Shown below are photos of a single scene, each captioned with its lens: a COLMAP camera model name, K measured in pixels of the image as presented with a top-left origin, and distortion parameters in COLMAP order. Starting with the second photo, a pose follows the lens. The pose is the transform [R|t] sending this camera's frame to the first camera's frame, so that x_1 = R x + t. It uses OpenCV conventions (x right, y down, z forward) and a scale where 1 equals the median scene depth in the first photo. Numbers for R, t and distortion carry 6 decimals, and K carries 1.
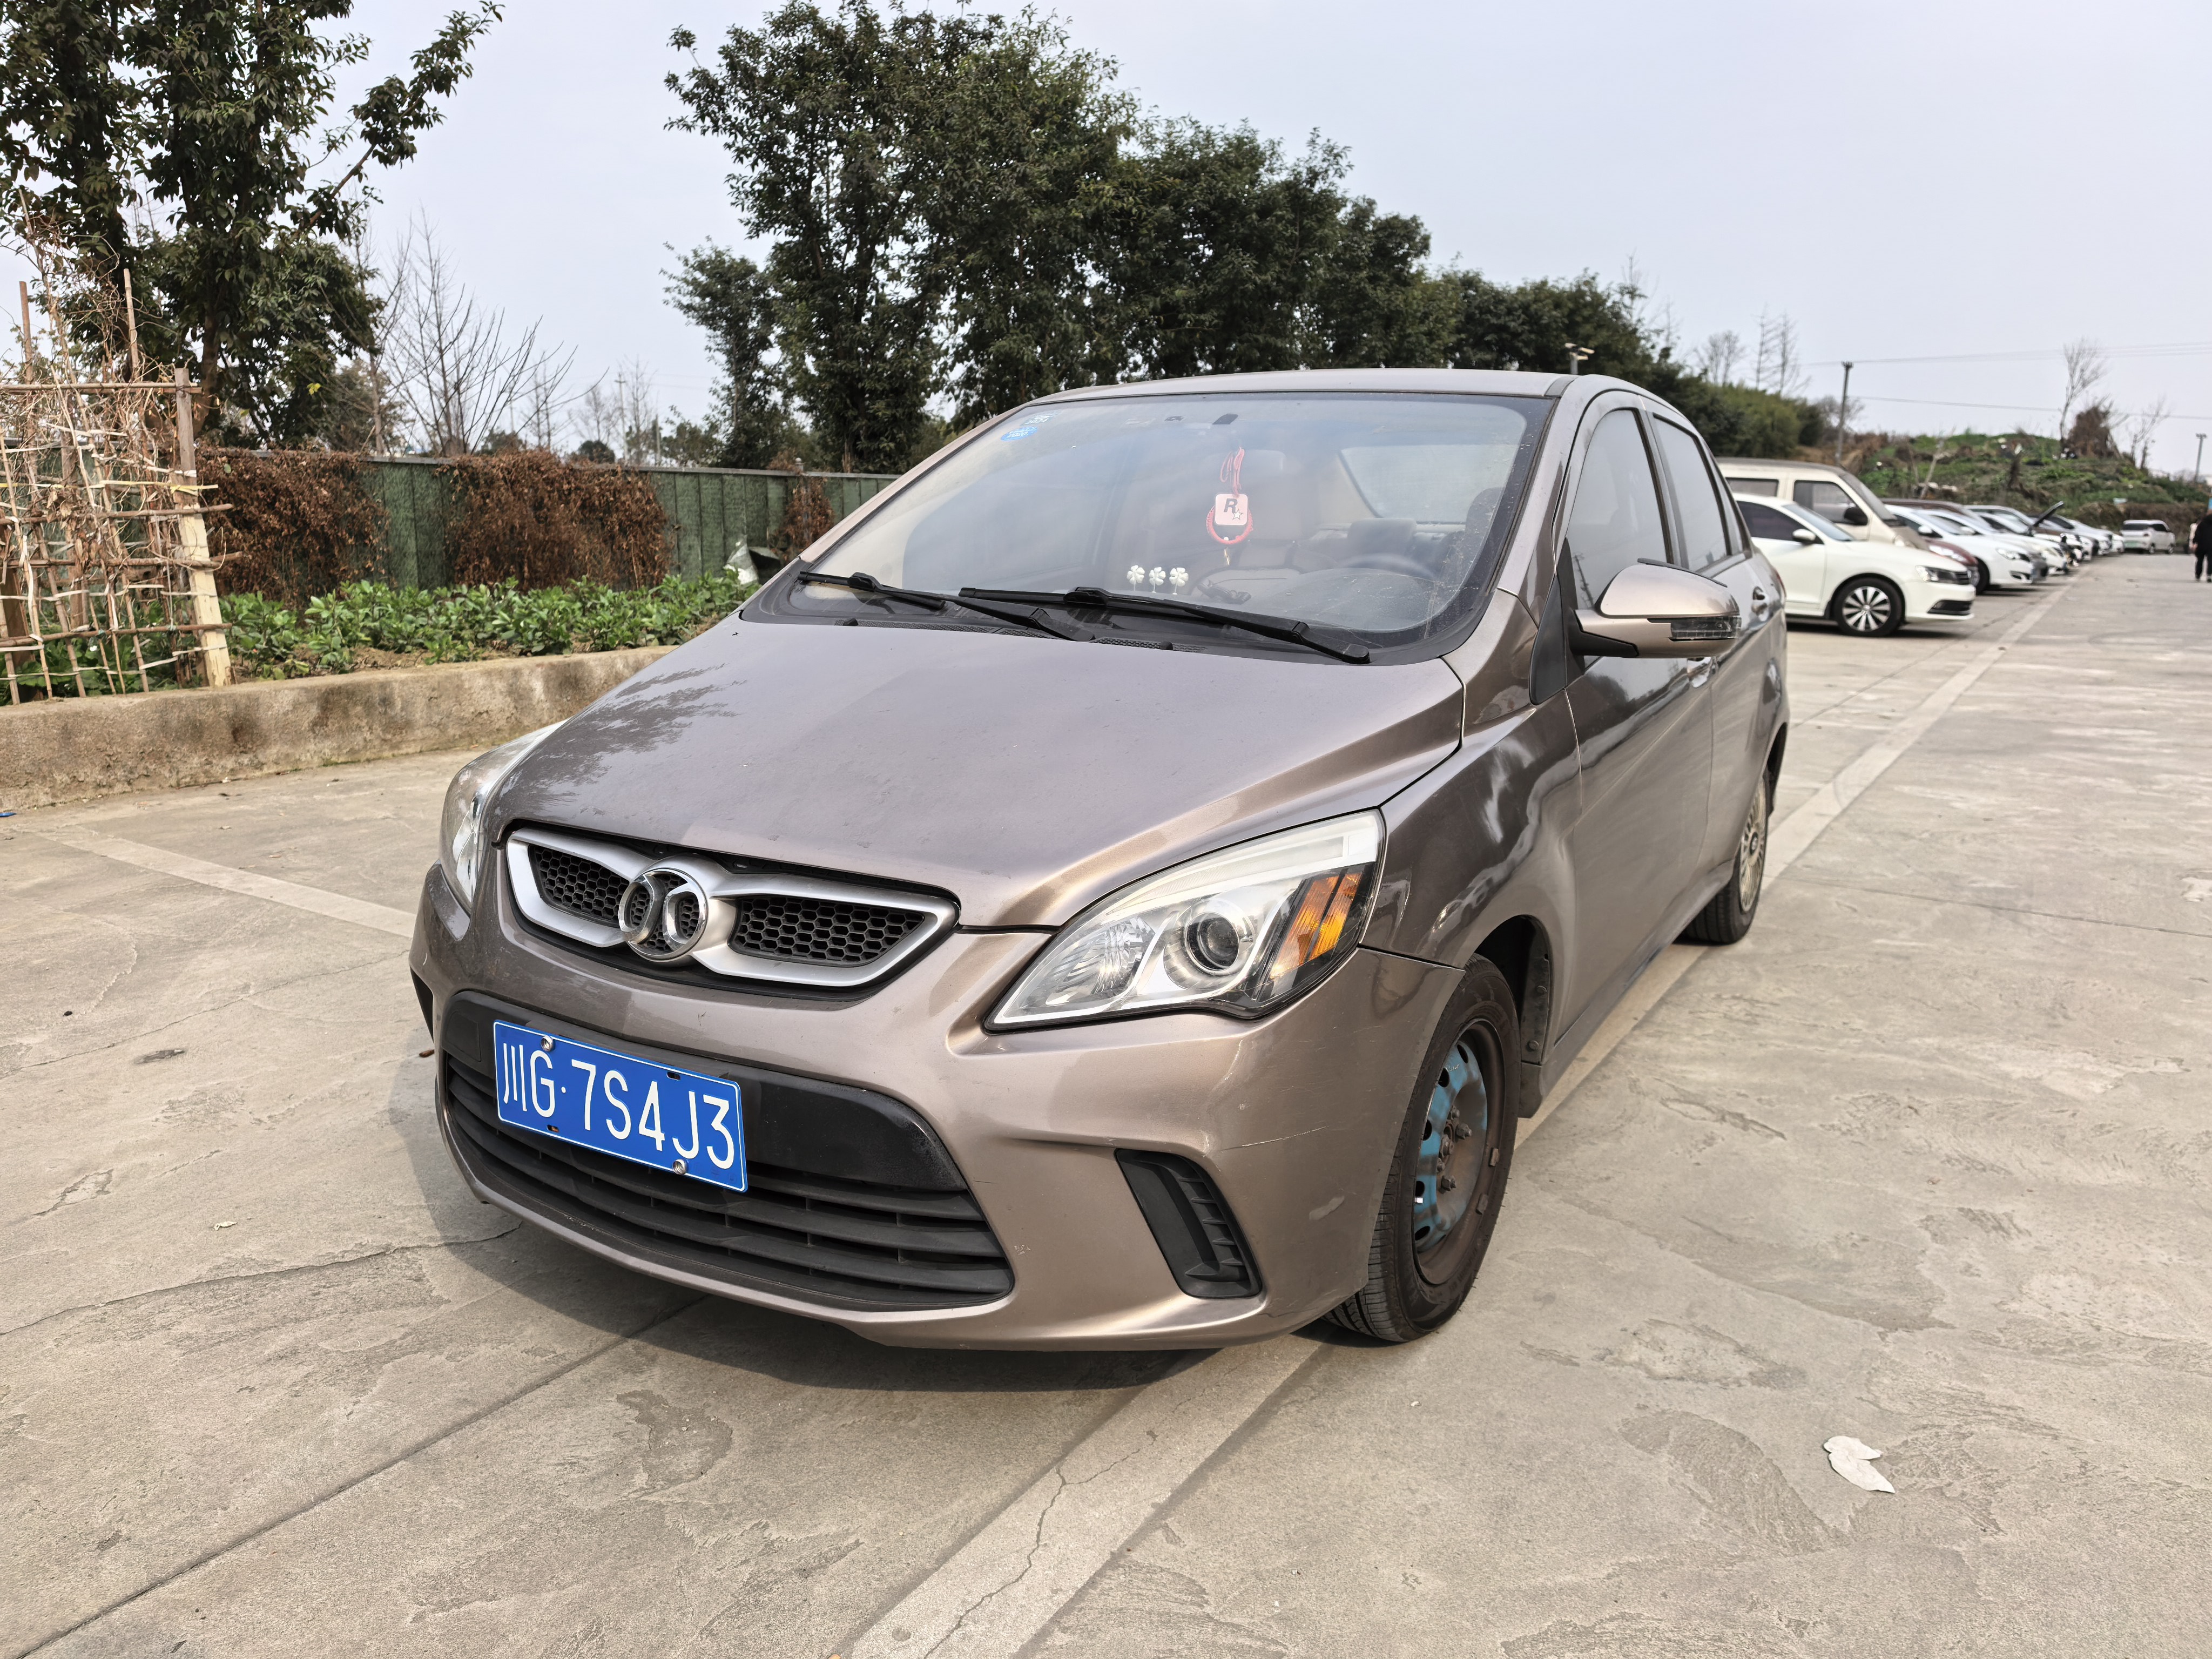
lens RADIAL K [[1590.3, 0, 1137.9], [0, 1590.3, 822.5], [0, 0, 1]] dist [0.028129, -0.026438]
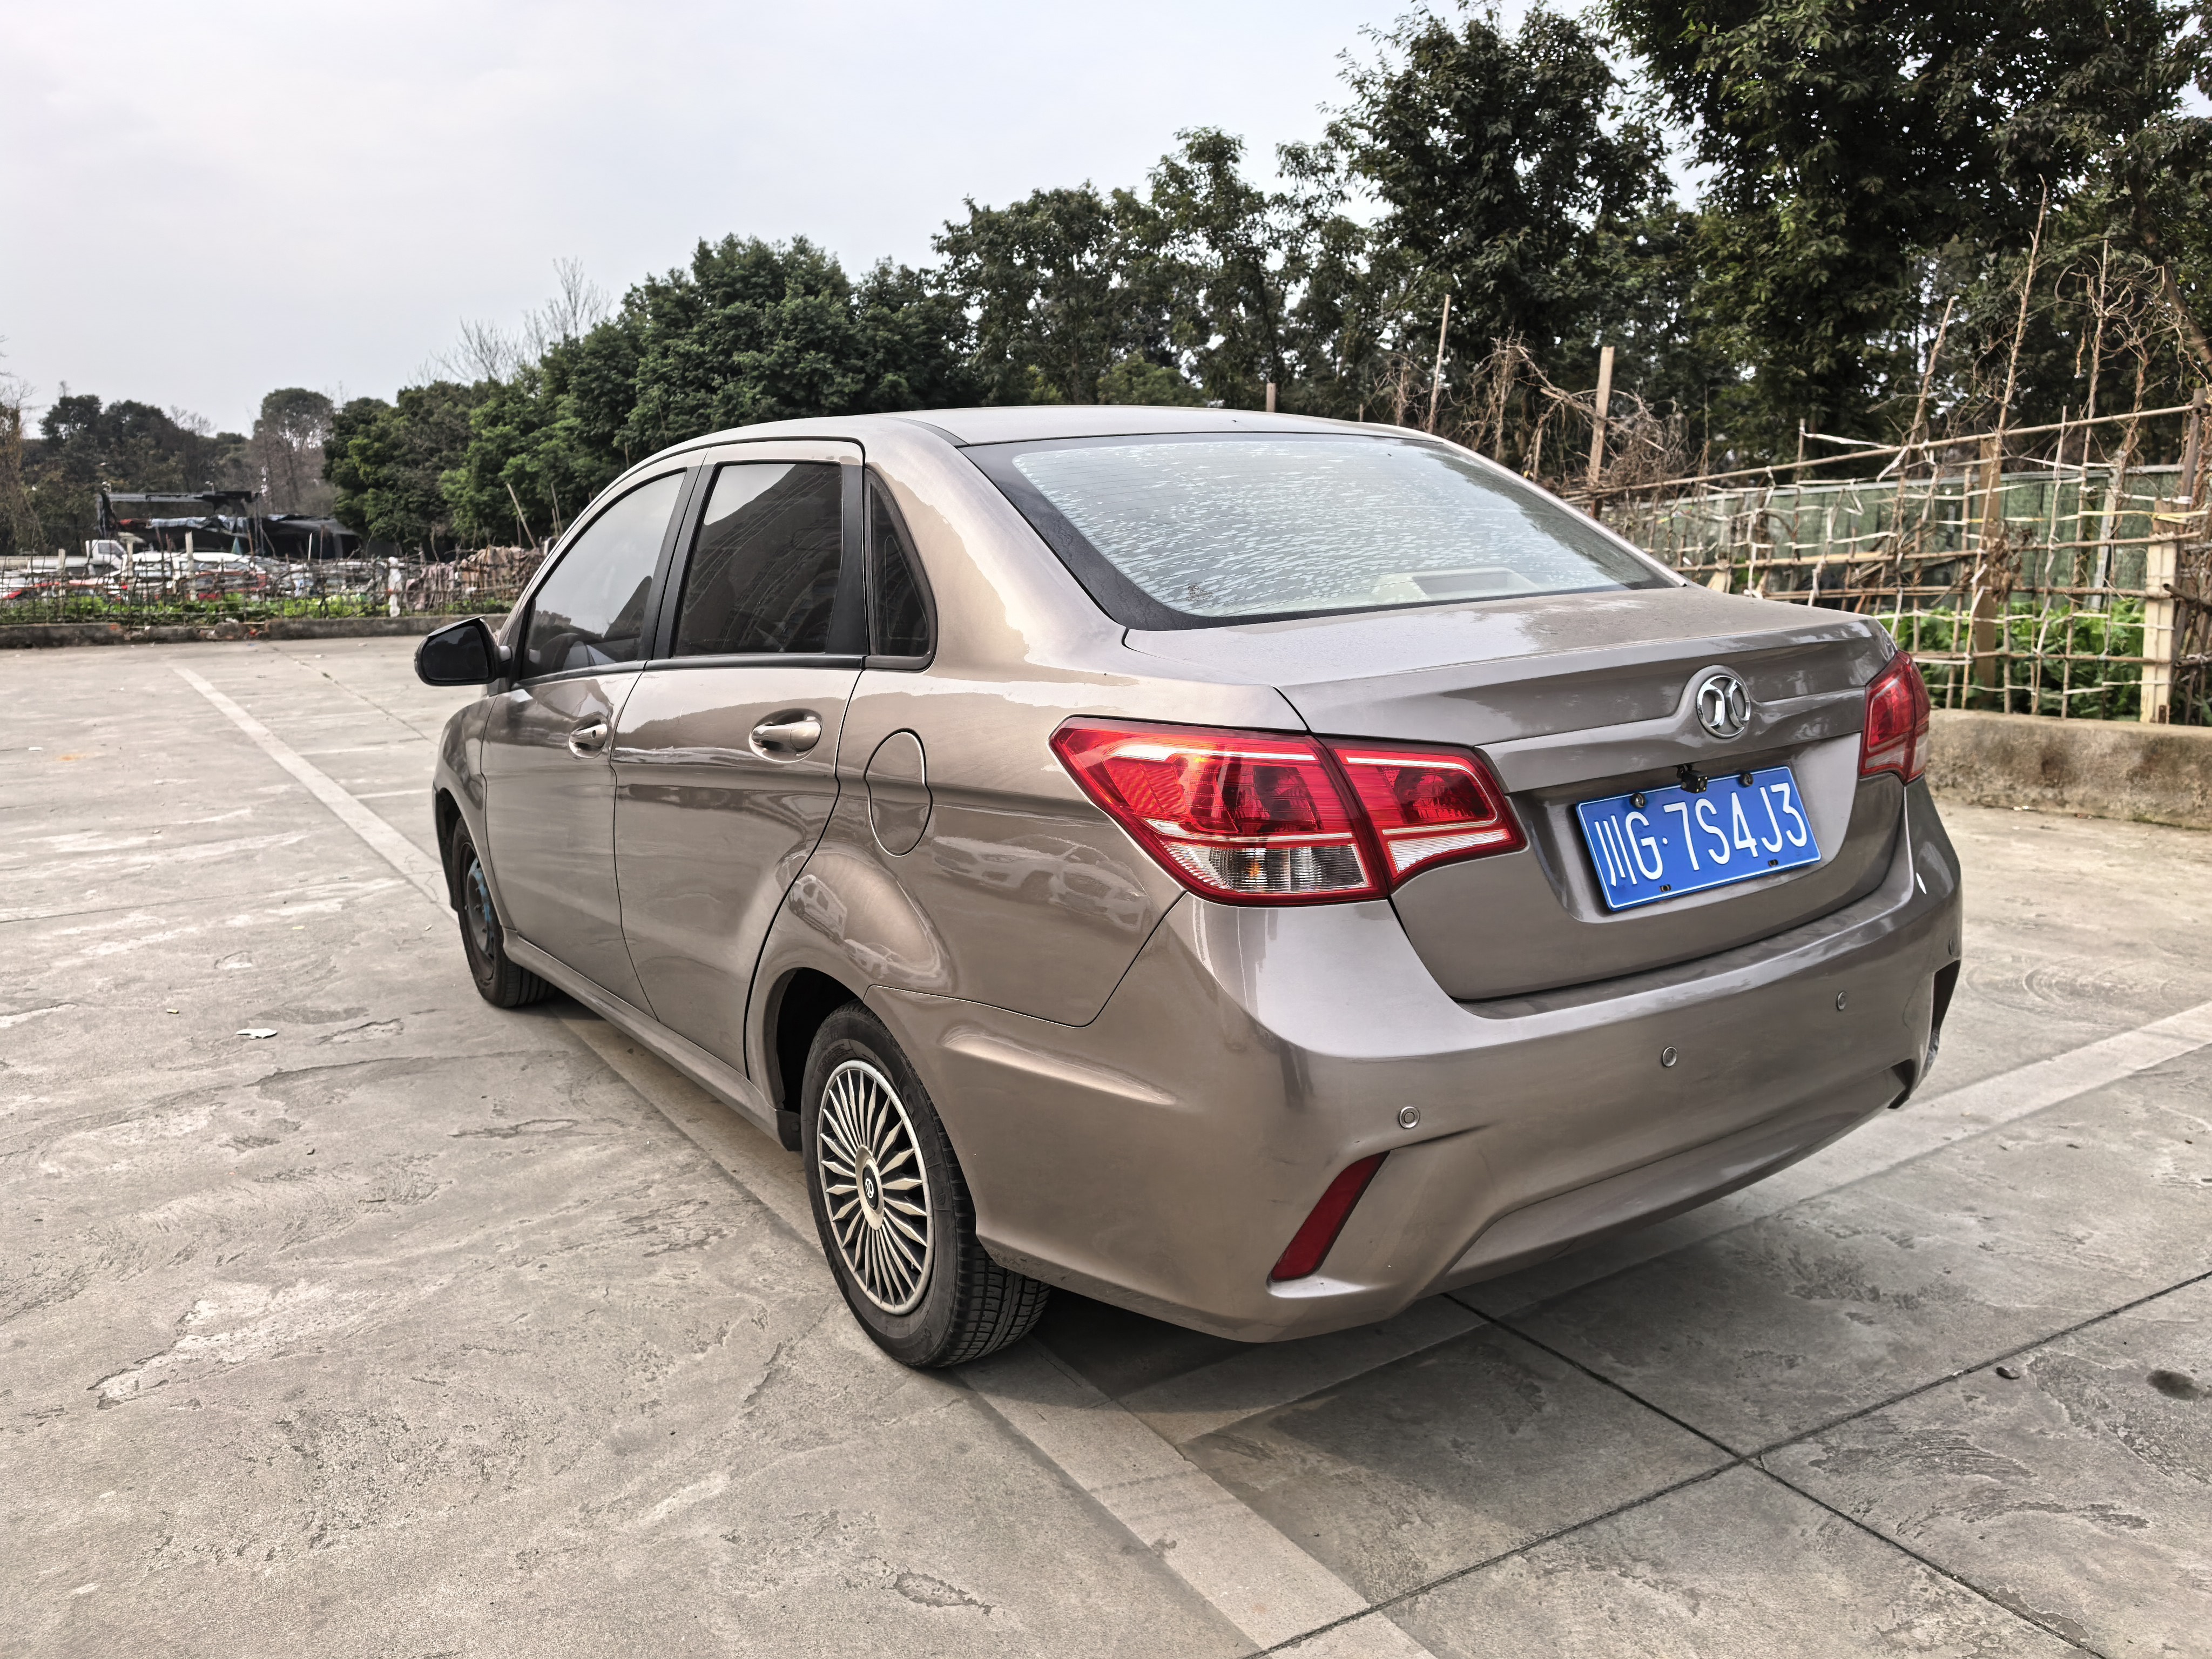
lens RADIAL K [[1590.3, 0, 1112.6], [0, 1590.3, 820.9], [0, 0, 1]] dist [0.028129, -0.026438]
pose [[-0.433452, 0.157402, -0.887324, 0.556365], [-0.151175, 0.957975, 0.243783, -0.172273], [0.888406, 0.239810, -0.391441, 0.858675]]
